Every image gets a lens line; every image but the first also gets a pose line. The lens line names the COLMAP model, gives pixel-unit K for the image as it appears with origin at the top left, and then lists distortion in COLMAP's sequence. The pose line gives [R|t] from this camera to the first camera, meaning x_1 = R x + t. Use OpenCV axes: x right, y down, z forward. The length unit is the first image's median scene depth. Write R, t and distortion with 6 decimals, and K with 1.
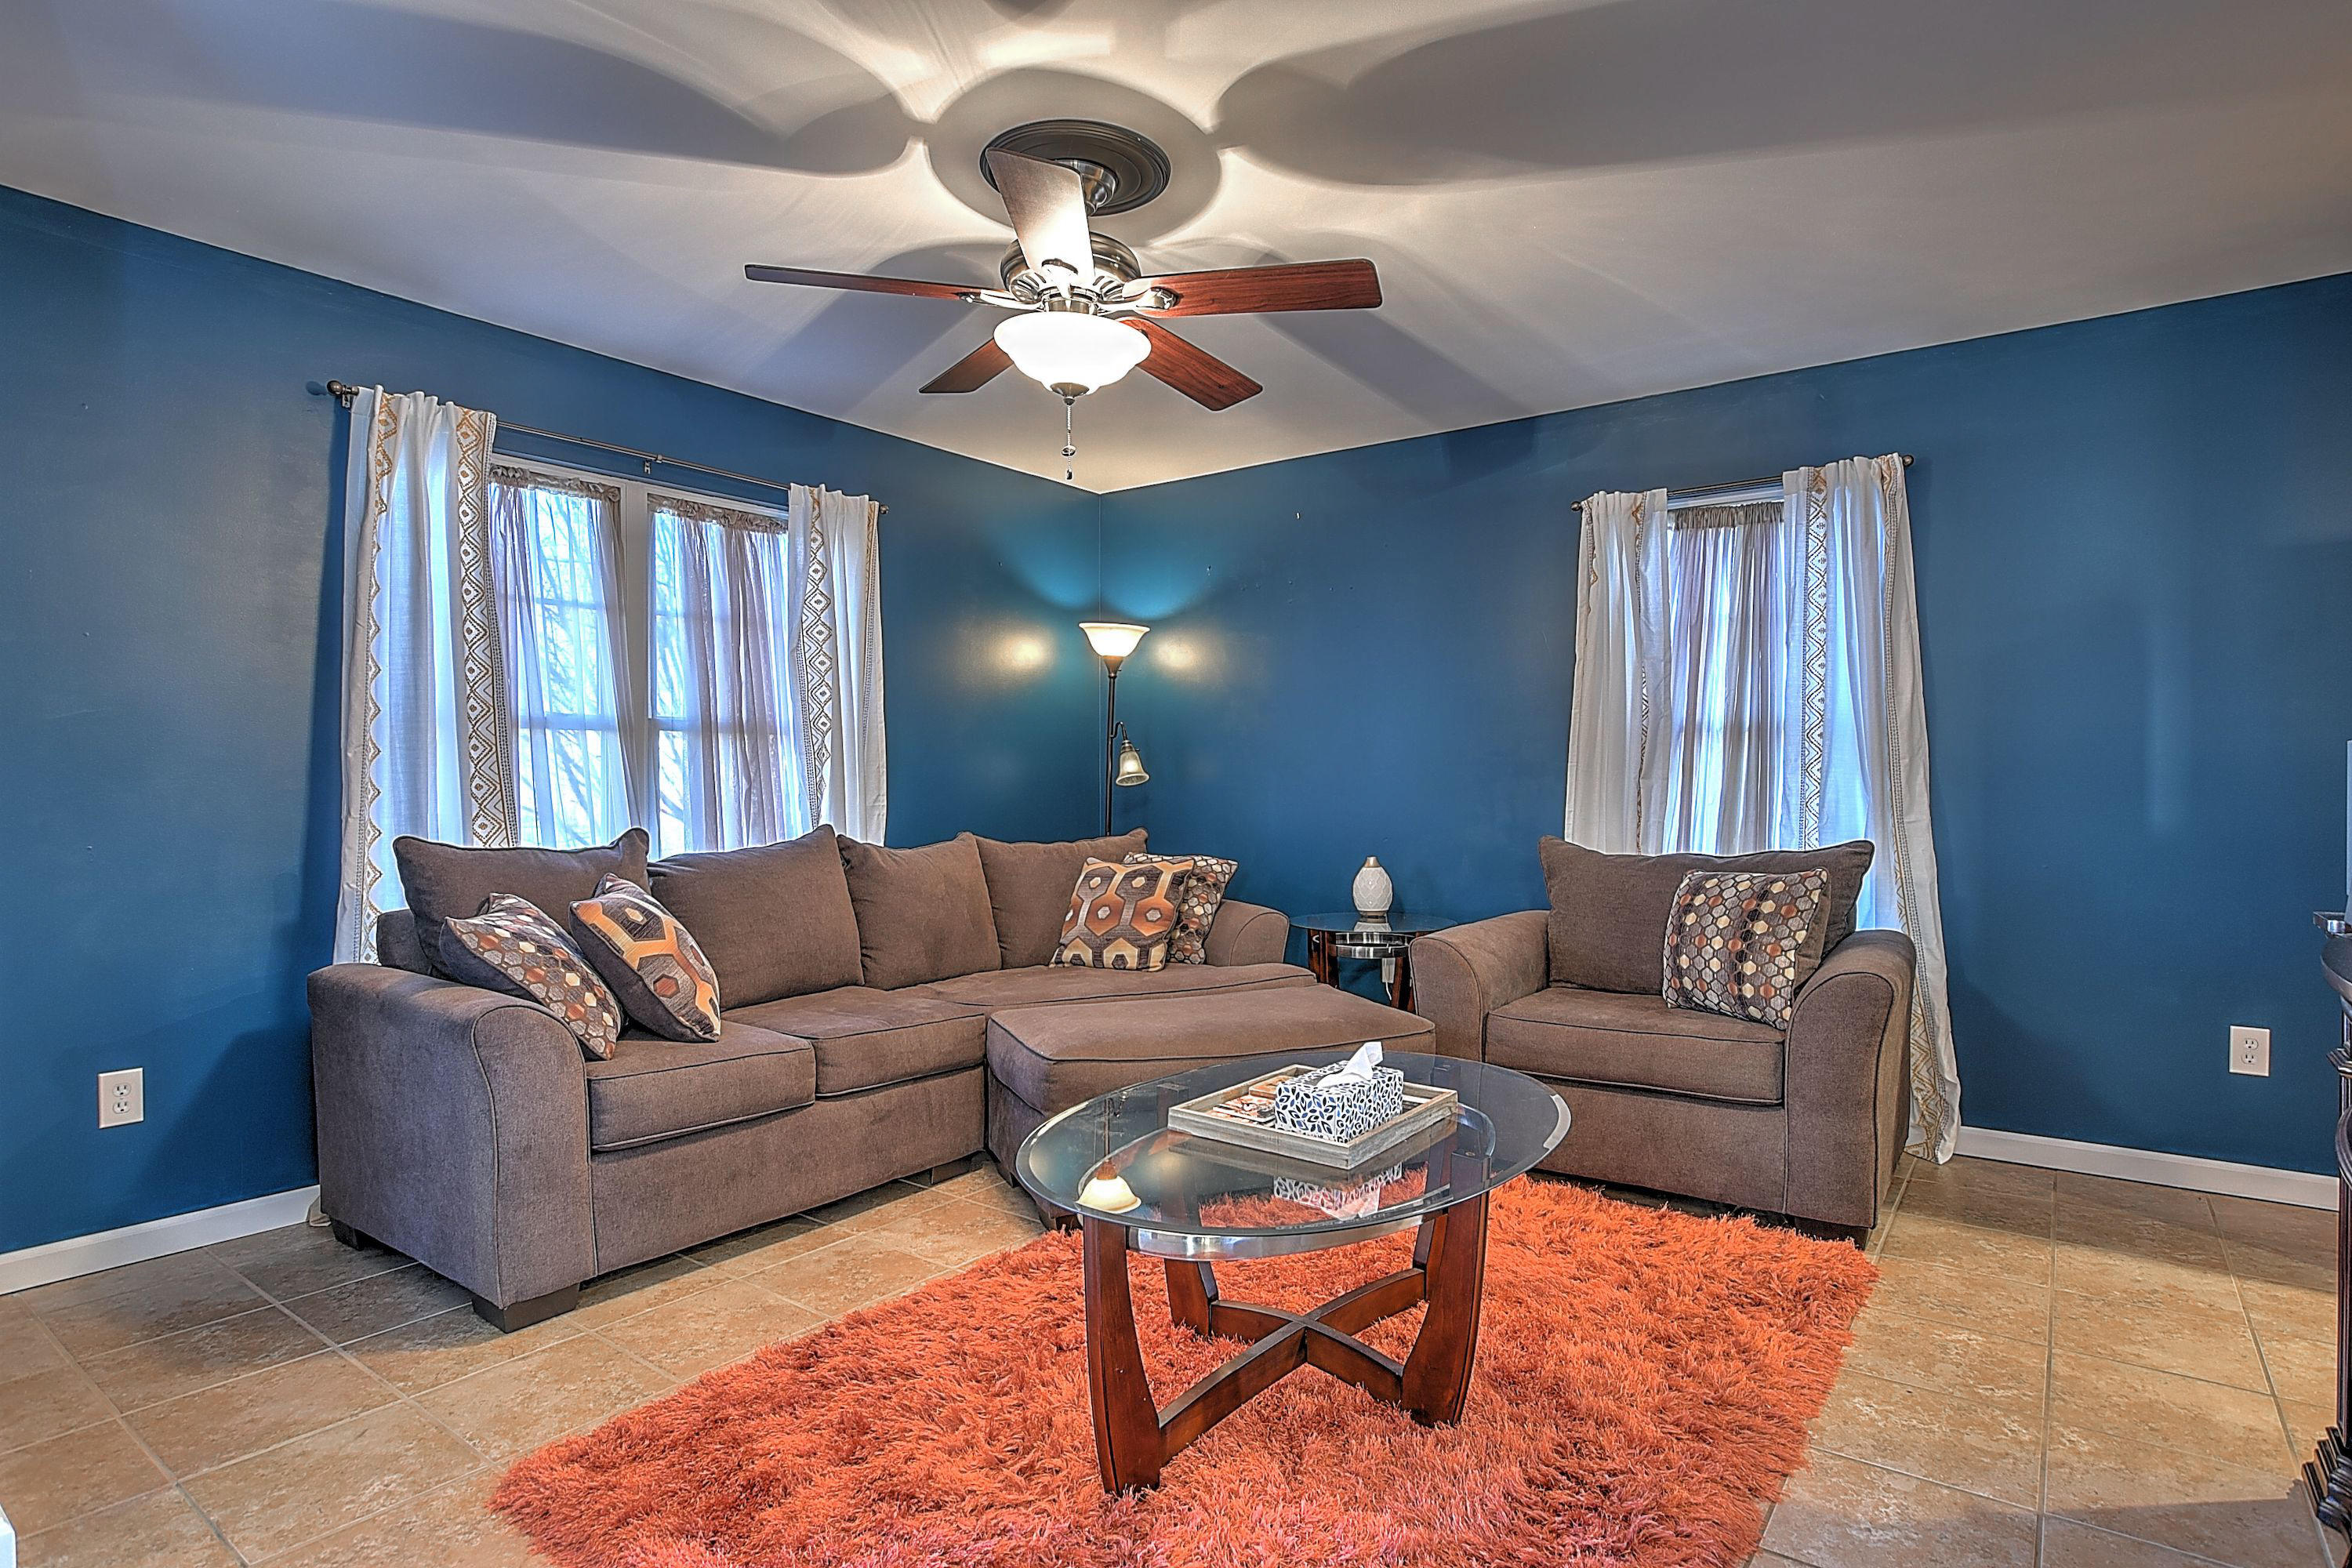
lens RADIAL K [[1215.3, 0, 1176.0], [0, 1215.3, 784.0], [0, 0, 1]] dist [-0.030504, 0.008789]
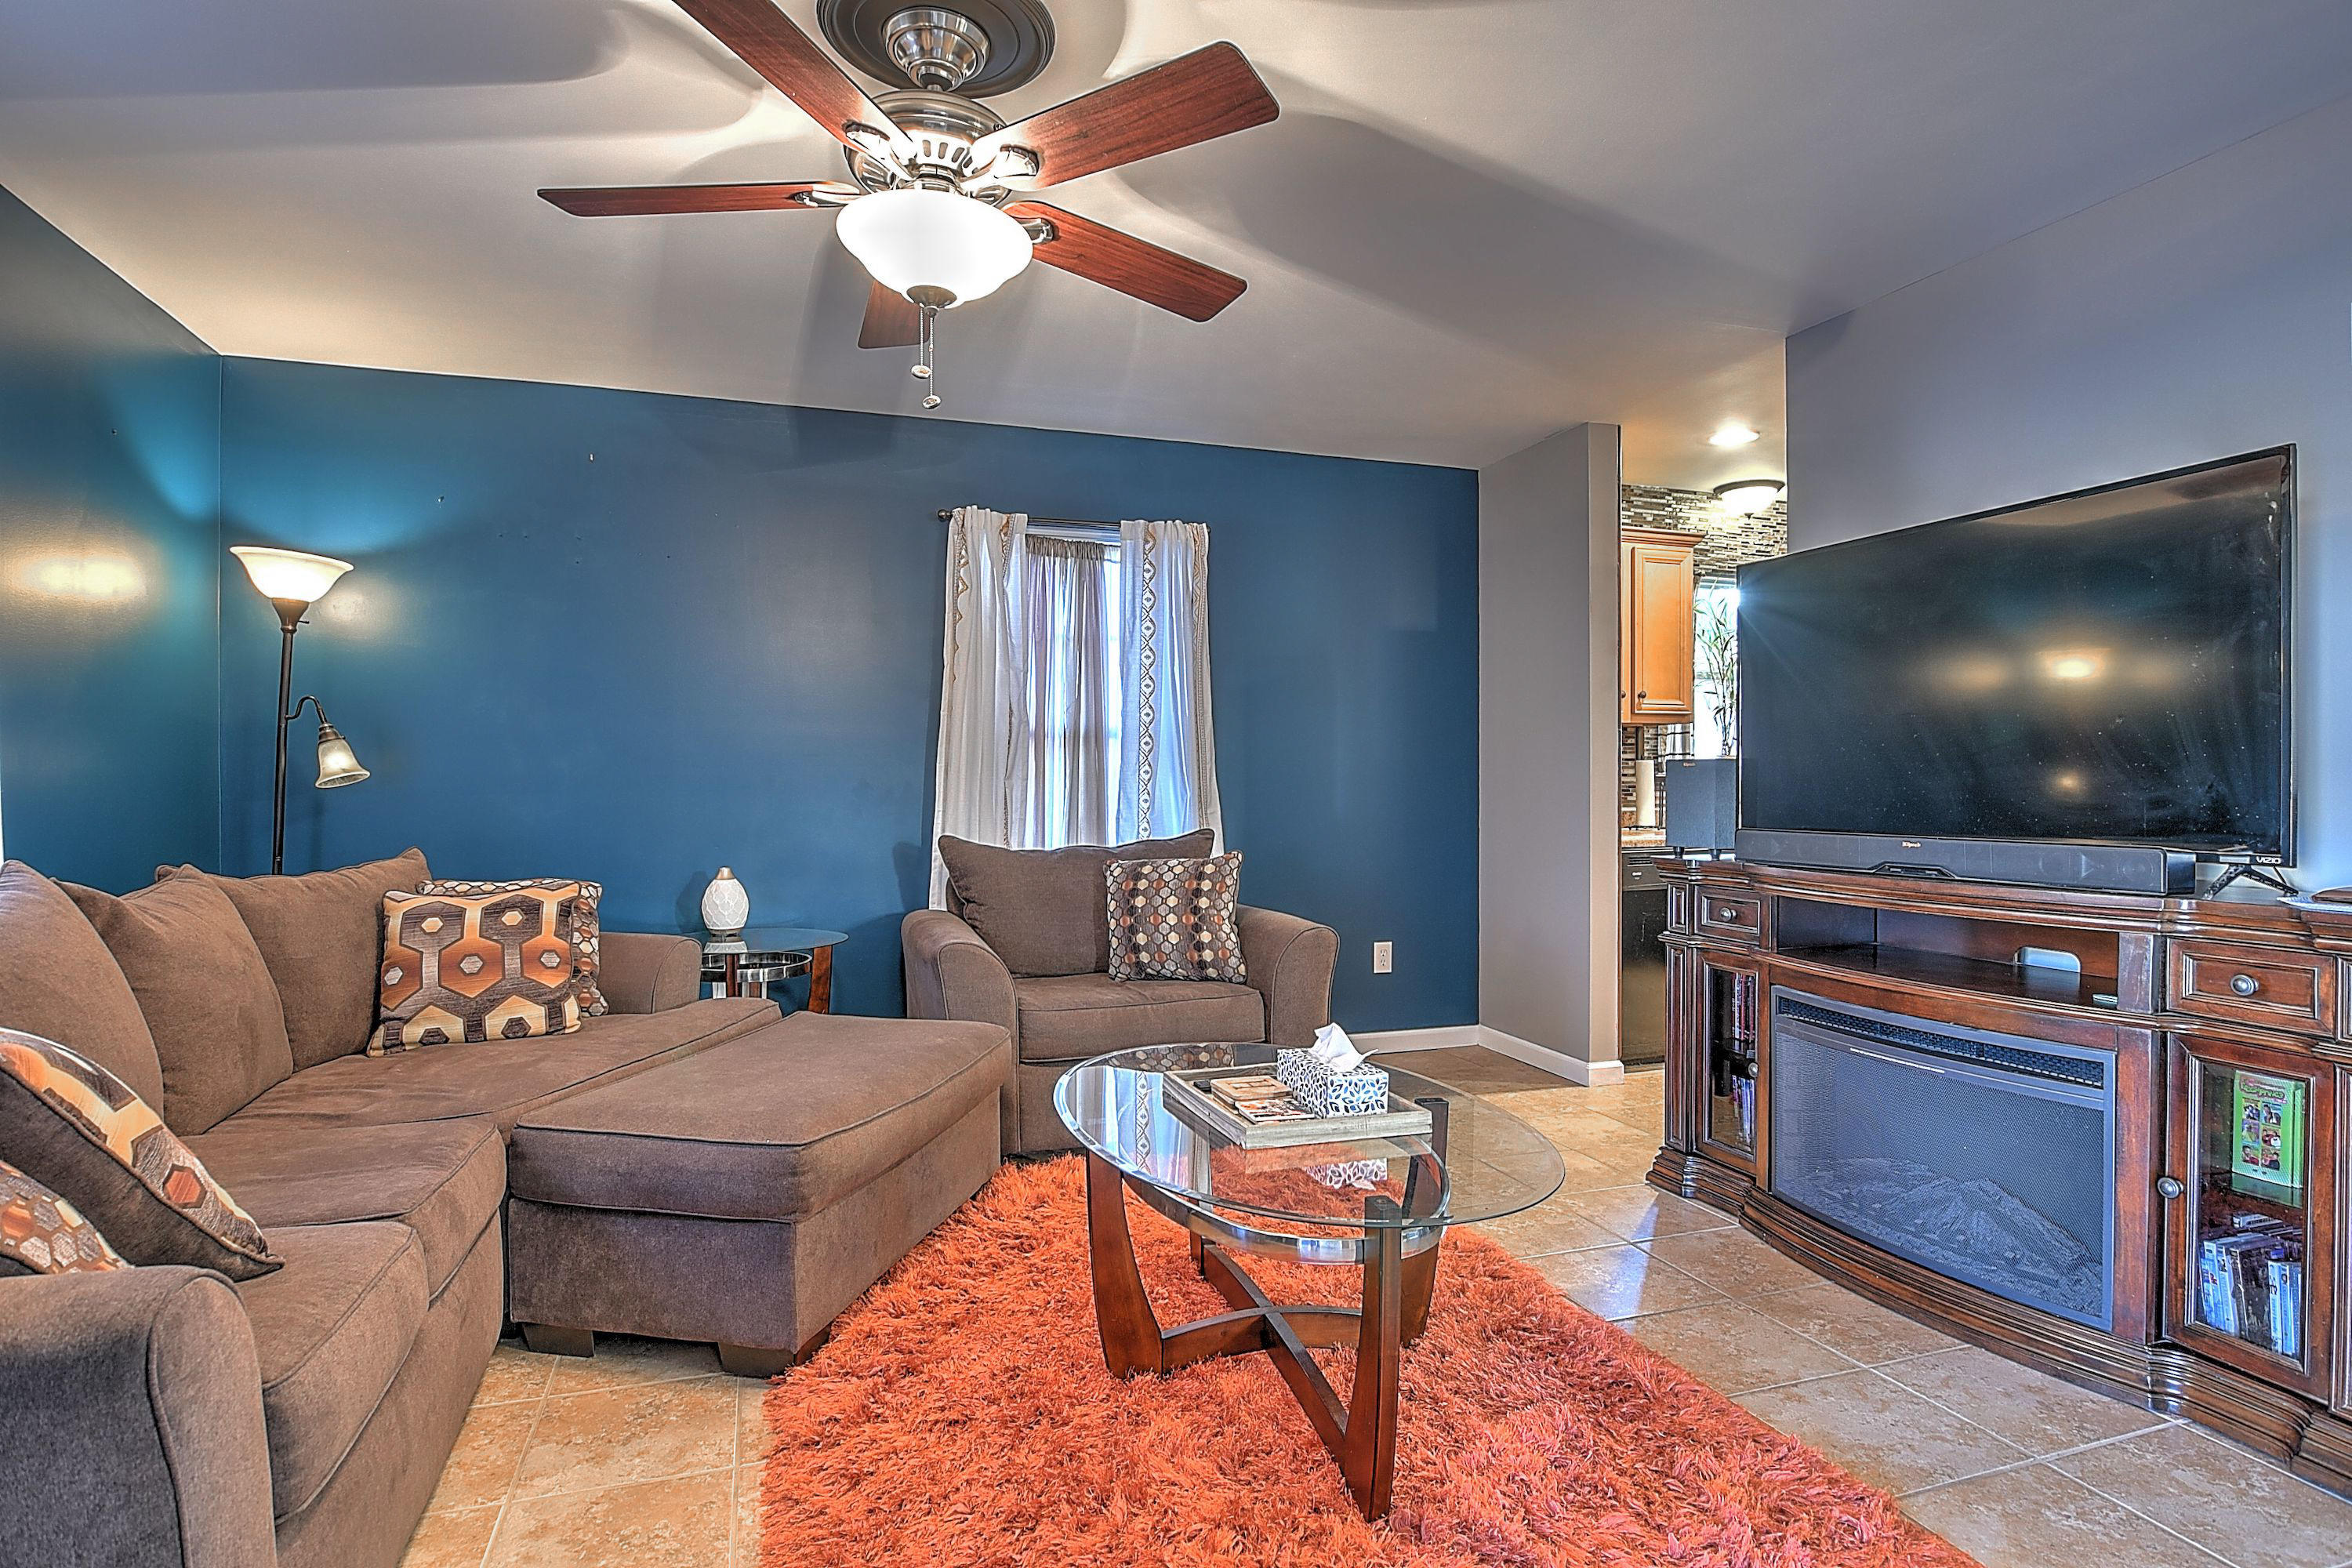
lens RADIAL K [[1215.3, 0, 1176.0], [0, 1215.3, 784.0], [0, 0, 1]] dist [-0.030504, 0.008789]
pose [[0.569127, -0.001805, 0.822248, -0.426577], [0.001724, 0.999998, 0.001001, -0.000940], [-0.822248, 0.000848, 0.569129, 0.265412]]
